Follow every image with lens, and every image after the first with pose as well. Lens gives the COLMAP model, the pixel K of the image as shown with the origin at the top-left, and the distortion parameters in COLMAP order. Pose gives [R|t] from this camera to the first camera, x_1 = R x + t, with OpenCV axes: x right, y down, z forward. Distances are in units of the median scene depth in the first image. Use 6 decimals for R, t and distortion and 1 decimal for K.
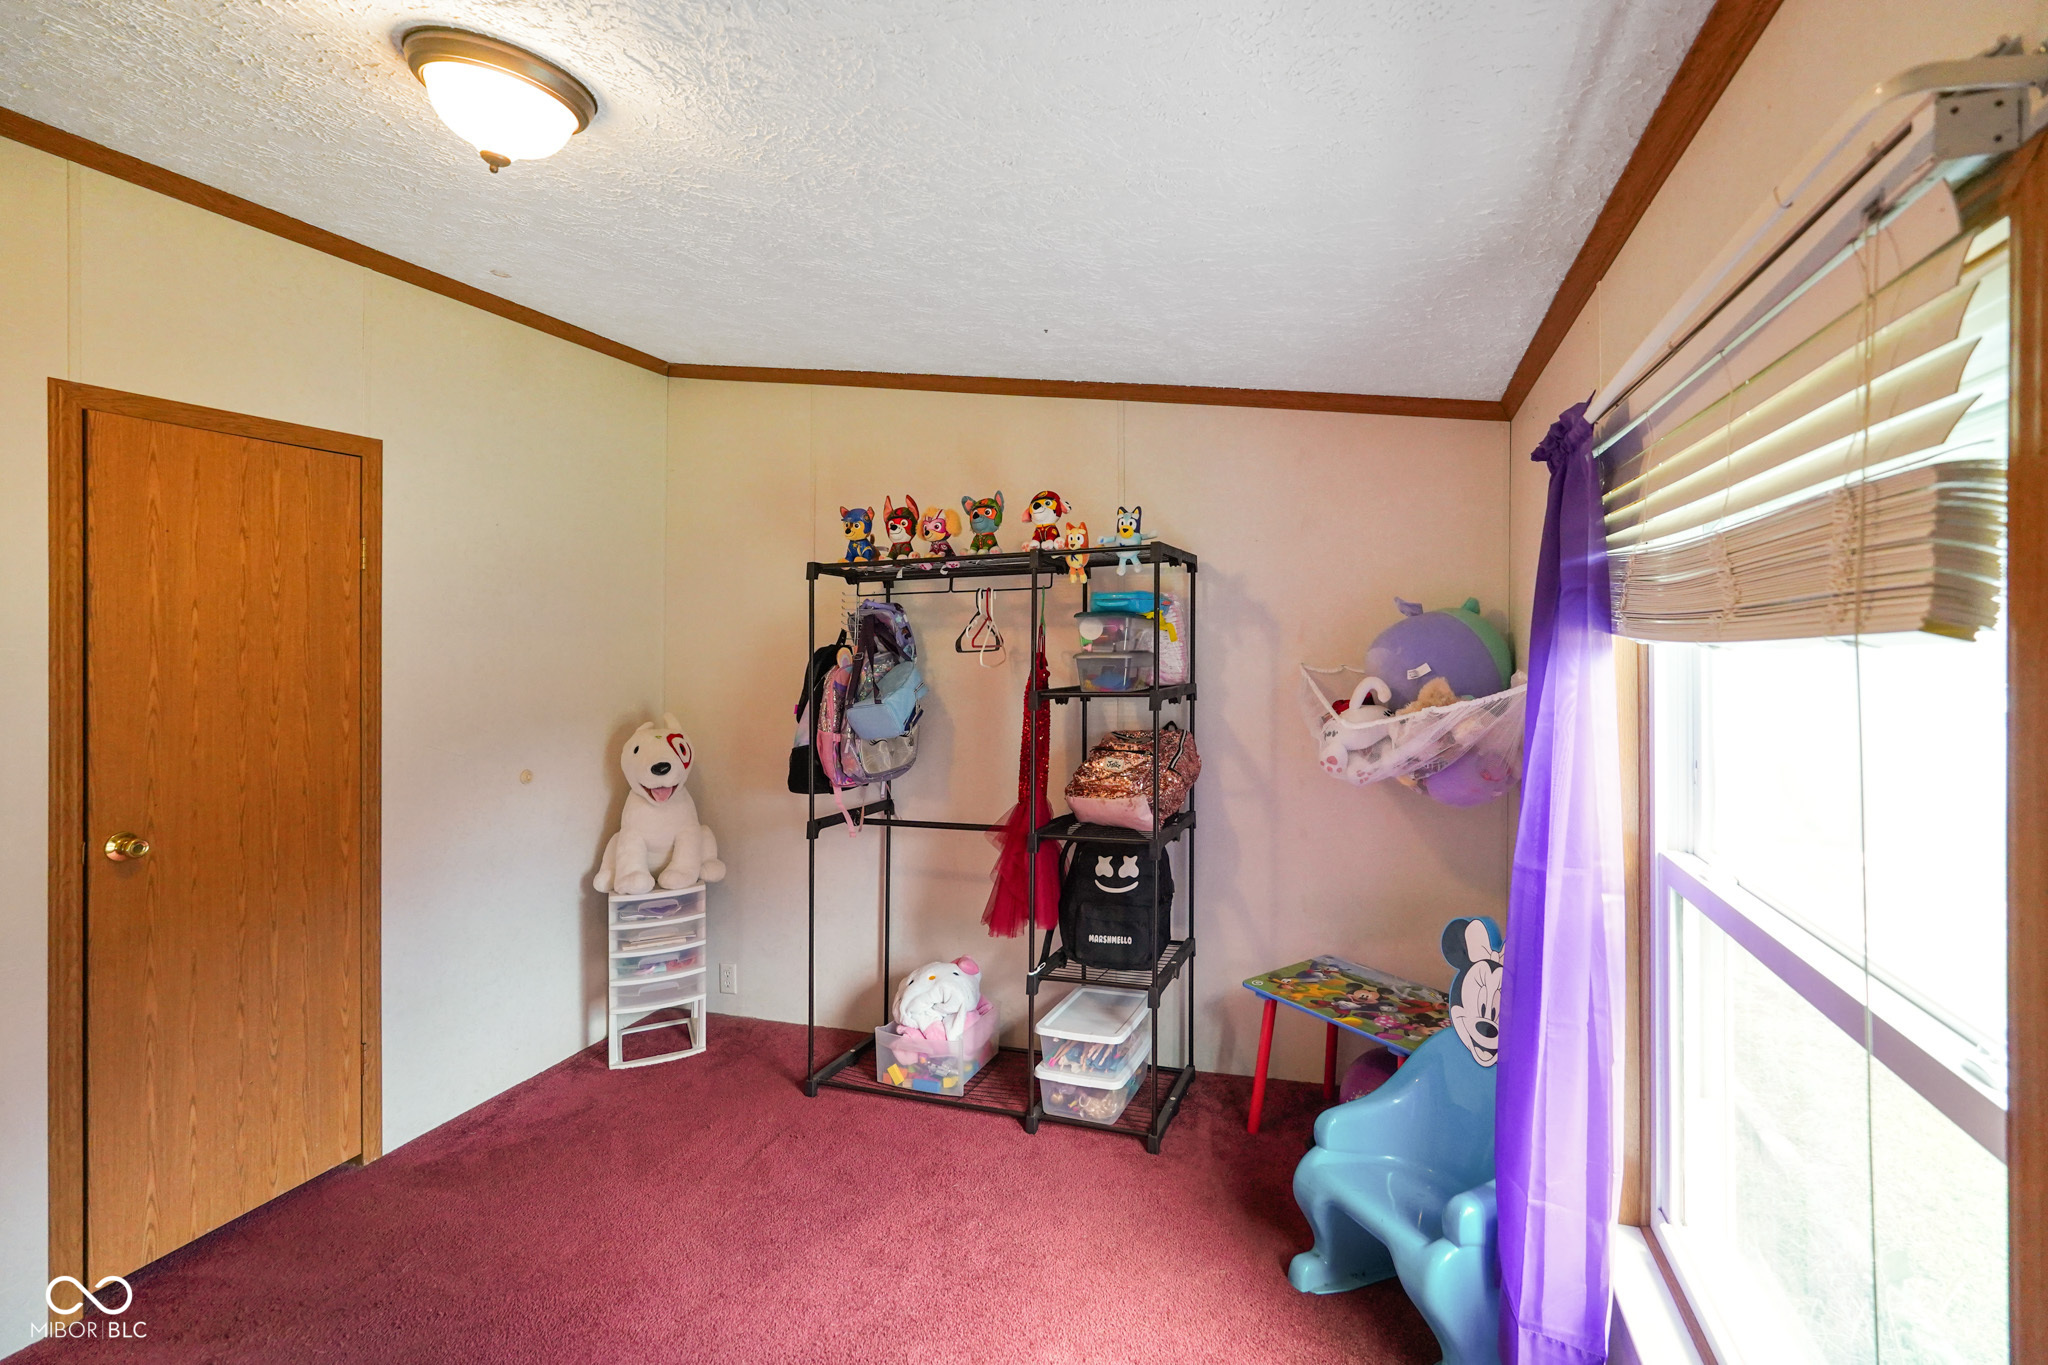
lens RADIAL K [[955.6, 0, 1024.0], [0, 955.6, 682.5], [0, 0, 1]] dist [0.004388, -0.000014]
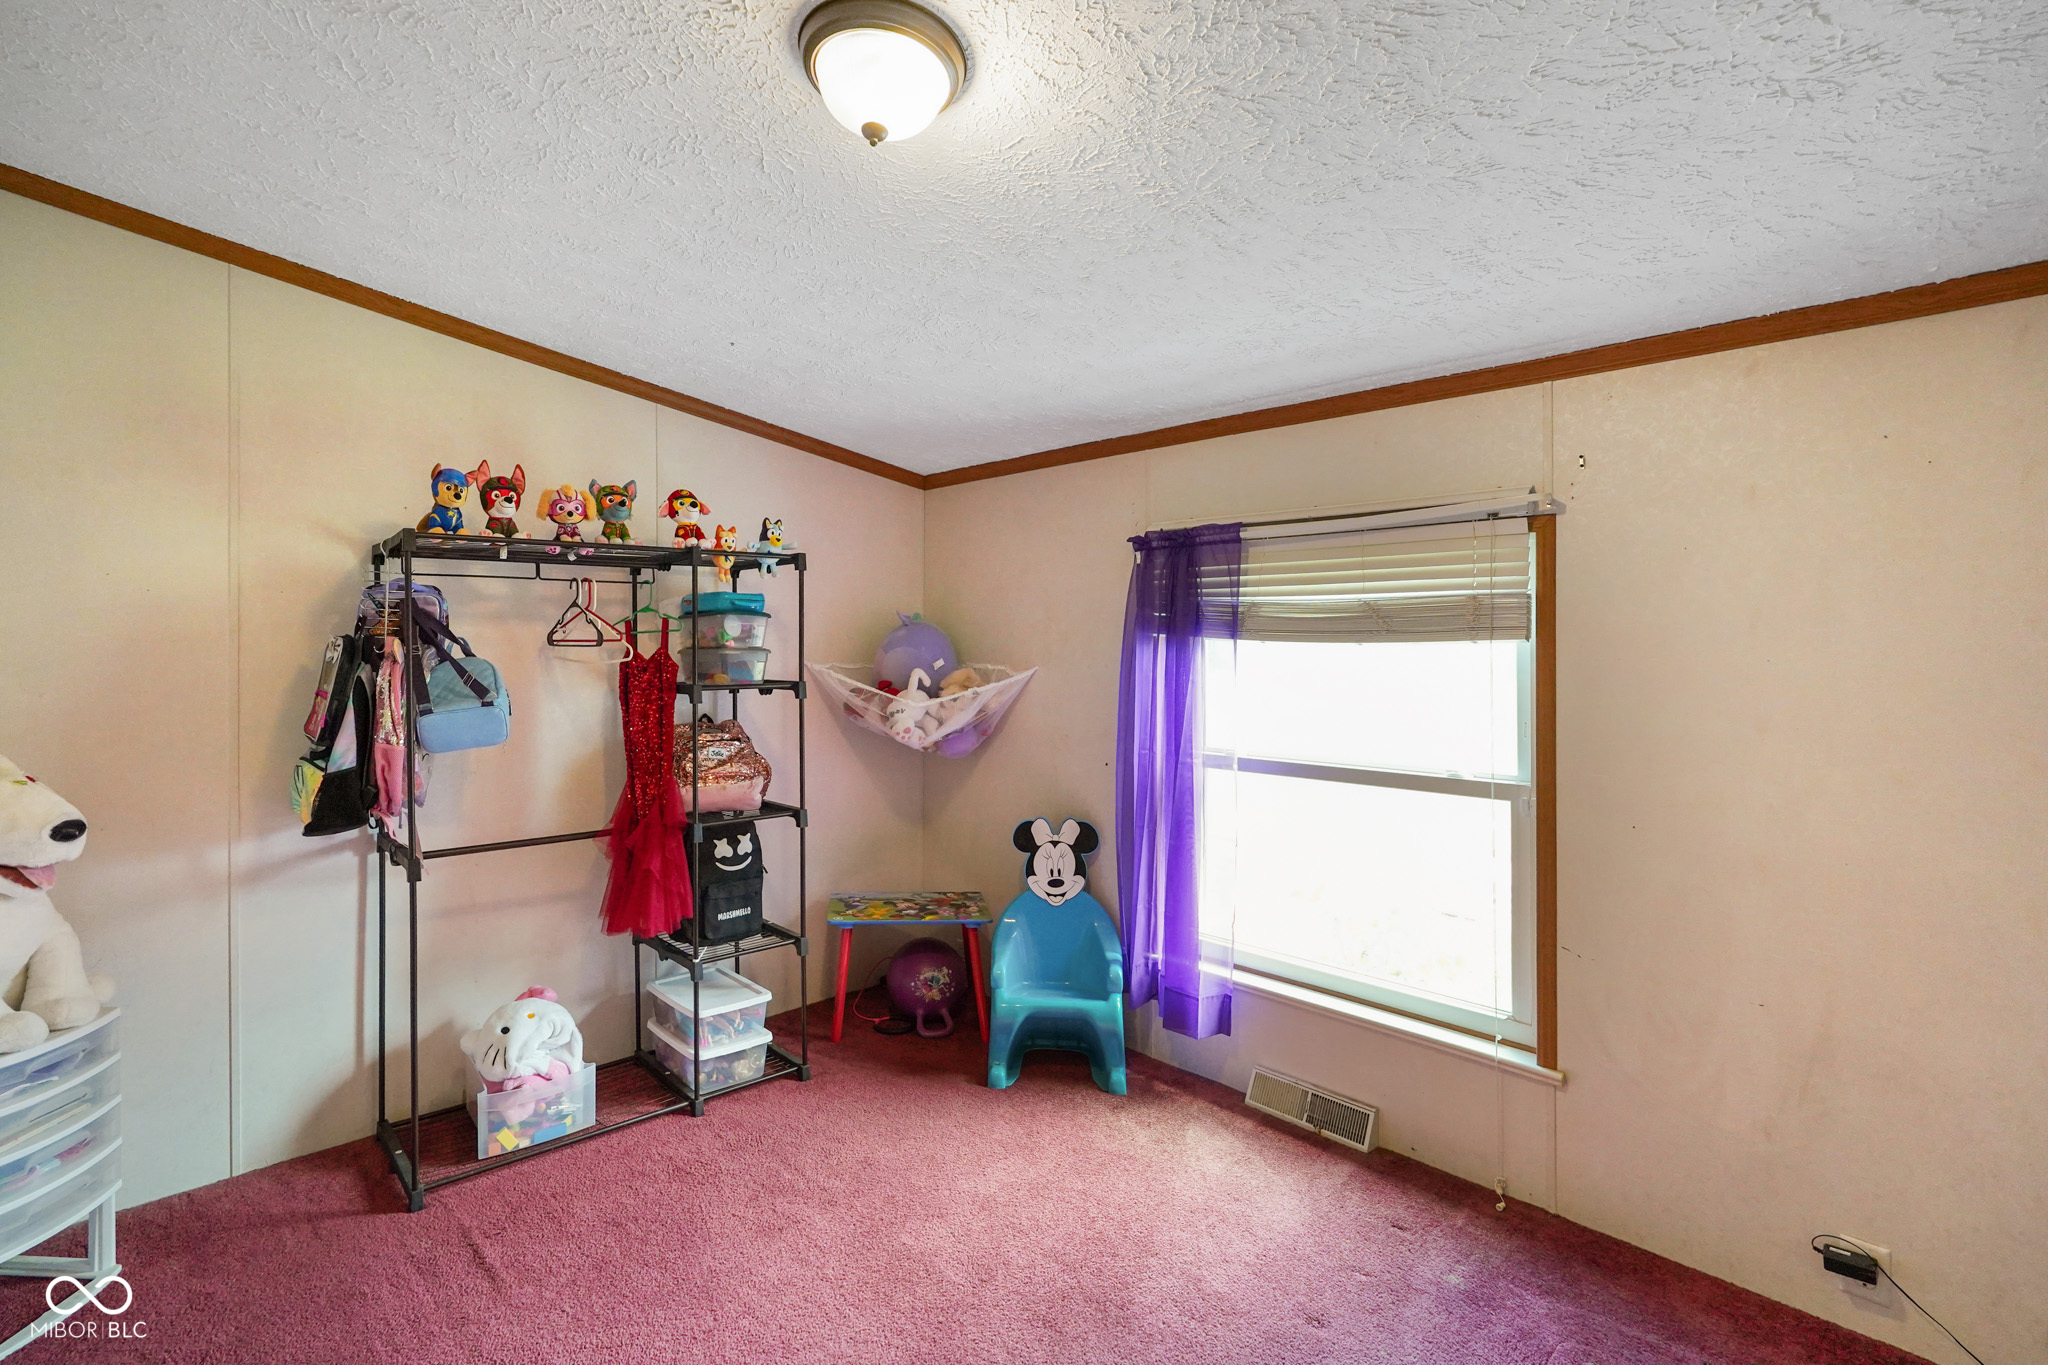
lens RADIAL K [[932.8, 0, 1024.0], [0, 932.8, 682.5], [0, 0, 1]] dist [0.002589, 0.000568]
pose [[0.495919, -0.016181, 0.868218, -0.657620], [0.025253, 0.999672, 0.004207, 0.010953], [-0.868002, 0.019839, 0.496165, 0.186123]]
